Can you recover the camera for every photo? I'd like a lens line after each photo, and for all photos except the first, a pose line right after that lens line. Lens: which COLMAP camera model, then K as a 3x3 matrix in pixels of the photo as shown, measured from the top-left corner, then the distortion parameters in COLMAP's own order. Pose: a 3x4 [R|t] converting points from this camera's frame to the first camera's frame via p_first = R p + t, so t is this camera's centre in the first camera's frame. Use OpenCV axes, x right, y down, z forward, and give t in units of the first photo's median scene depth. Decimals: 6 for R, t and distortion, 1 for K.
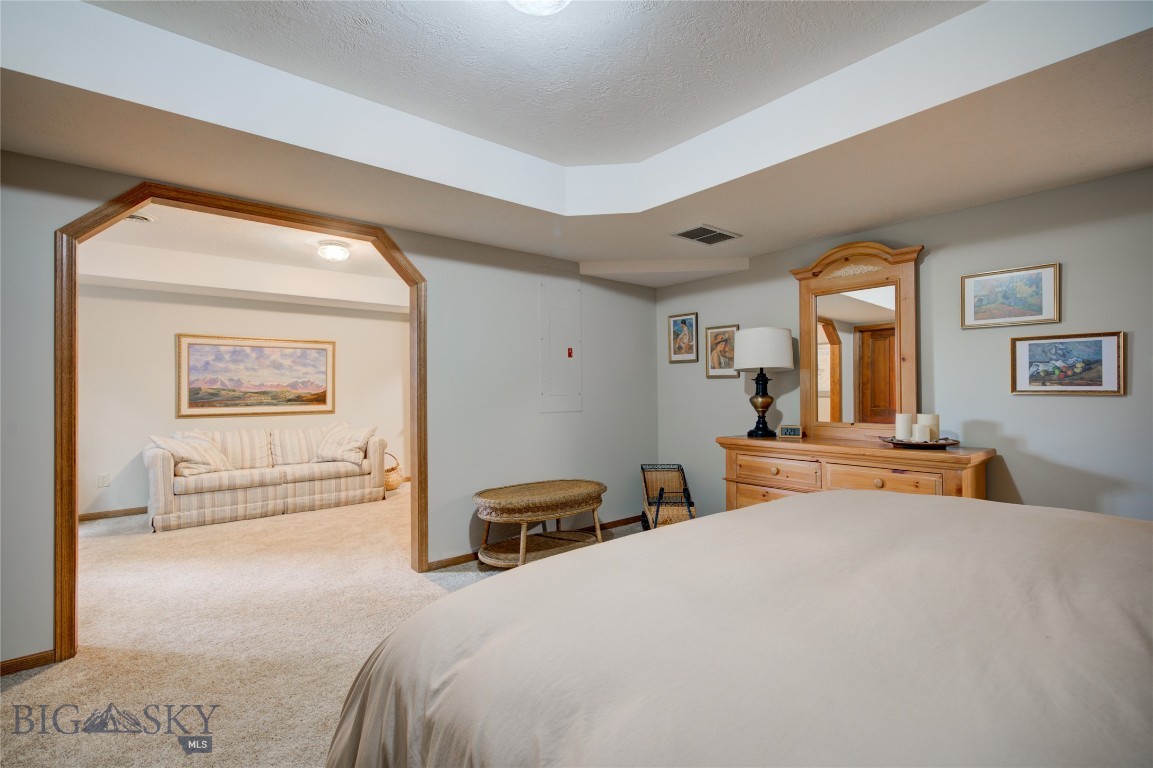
lens RADIAL K [[542.2, 0, 576.4], [0, 542.2, 386.1], [0, 0, 1]] dist [0.002894, 0.000473]
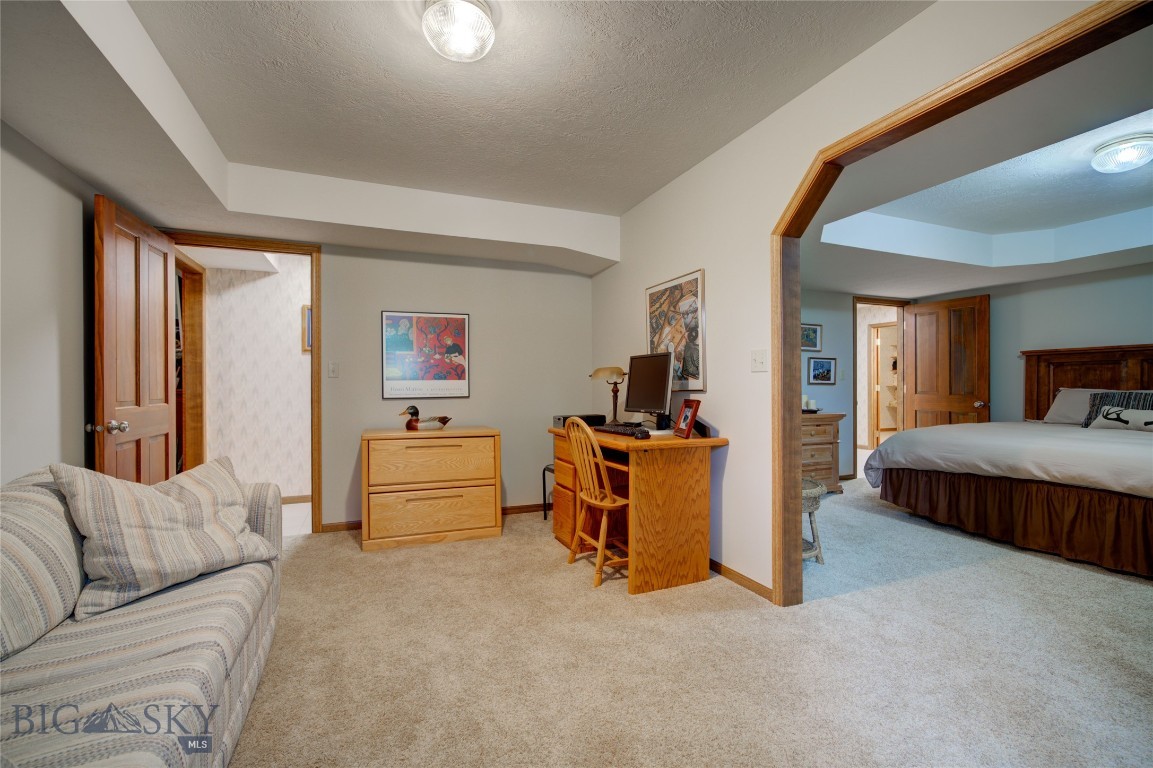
lens RADIAL K [[512.2, 0, 577.8], [0, 512.2, 386.8], [0, 0, 1]] dist [-0.001274, 0.004301]
pose [[0.299911, 0.001509, 0.953966, -1.366234], [-0.002563, 0.999996, -0.000776, 0.028166], [-0.953964, -0.002212, 0.299914, 1.296802]]
